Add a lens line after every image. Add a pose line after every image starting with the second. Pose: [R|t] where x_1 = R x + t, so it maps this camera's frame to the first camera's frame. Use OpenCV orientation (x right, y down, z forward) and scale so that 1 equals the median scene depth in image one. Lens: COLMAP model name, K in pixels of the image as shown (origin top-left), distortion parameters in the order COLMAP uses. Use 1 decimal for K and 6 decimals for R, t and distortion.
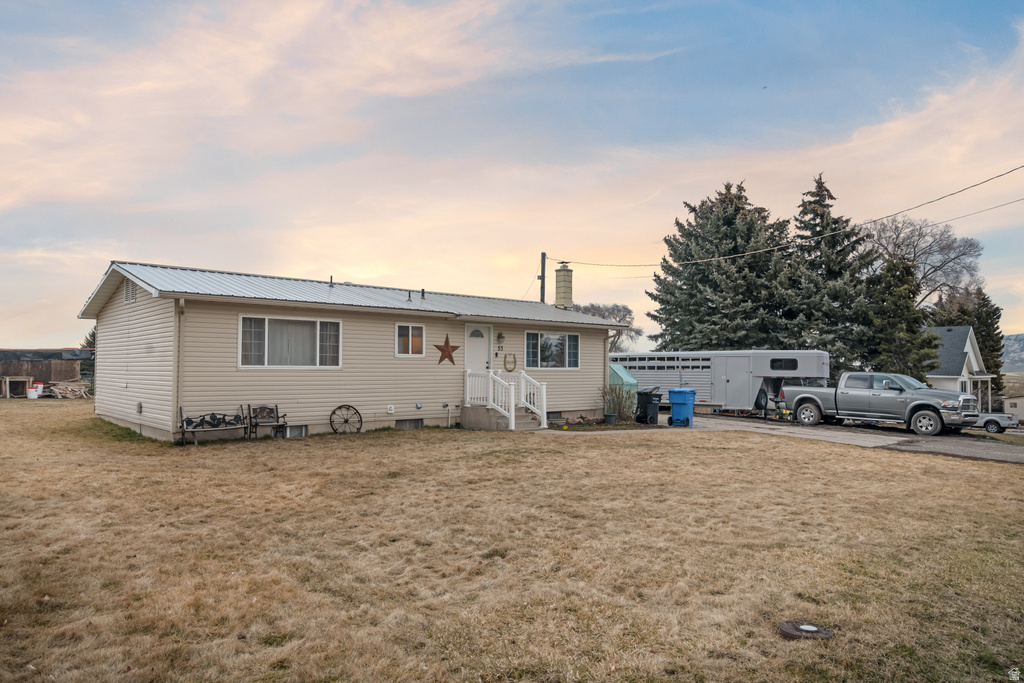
lens RADIAL K [[691.7, 0, 512.0], [0, 691.7, 341.5], [0, 0, 1]] dist [0.002981, 0.000991]
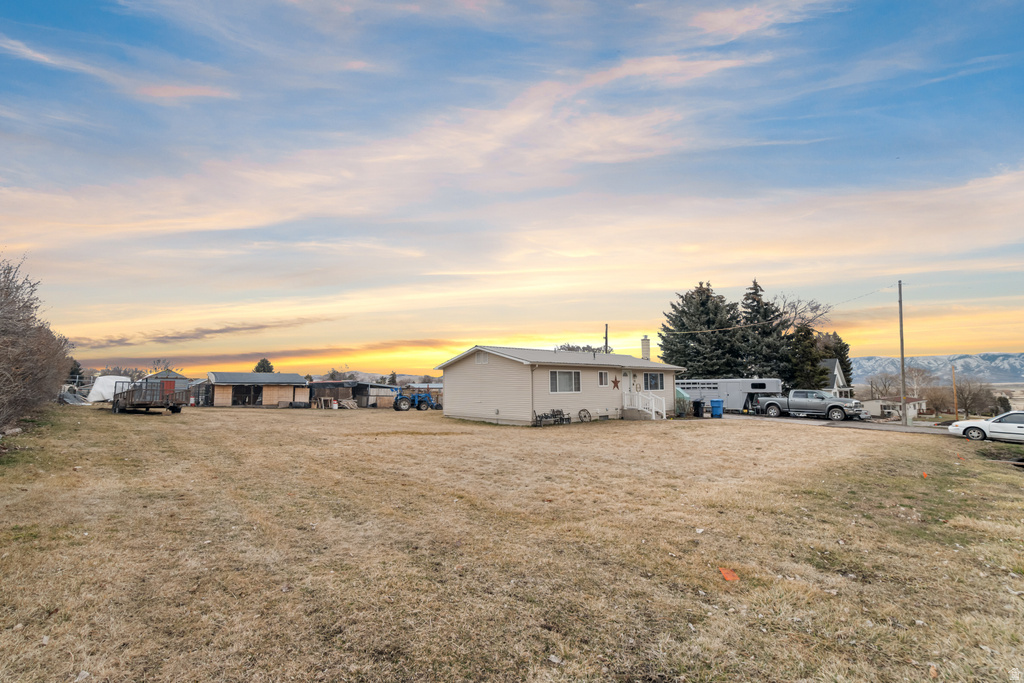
lens RADIAL K [[464.0, 0, 515.9], [0, 464.0, 345.5], [0, 0, 1]] dist [-0.003294, 0.000095]
pose [[0.999908, -0.013429, -0.001634, -0.191342], [0.013335, 0.998761, -0.047948, -0.018313], [0.002276, 0.047922, 0.998848, -0.210503]]
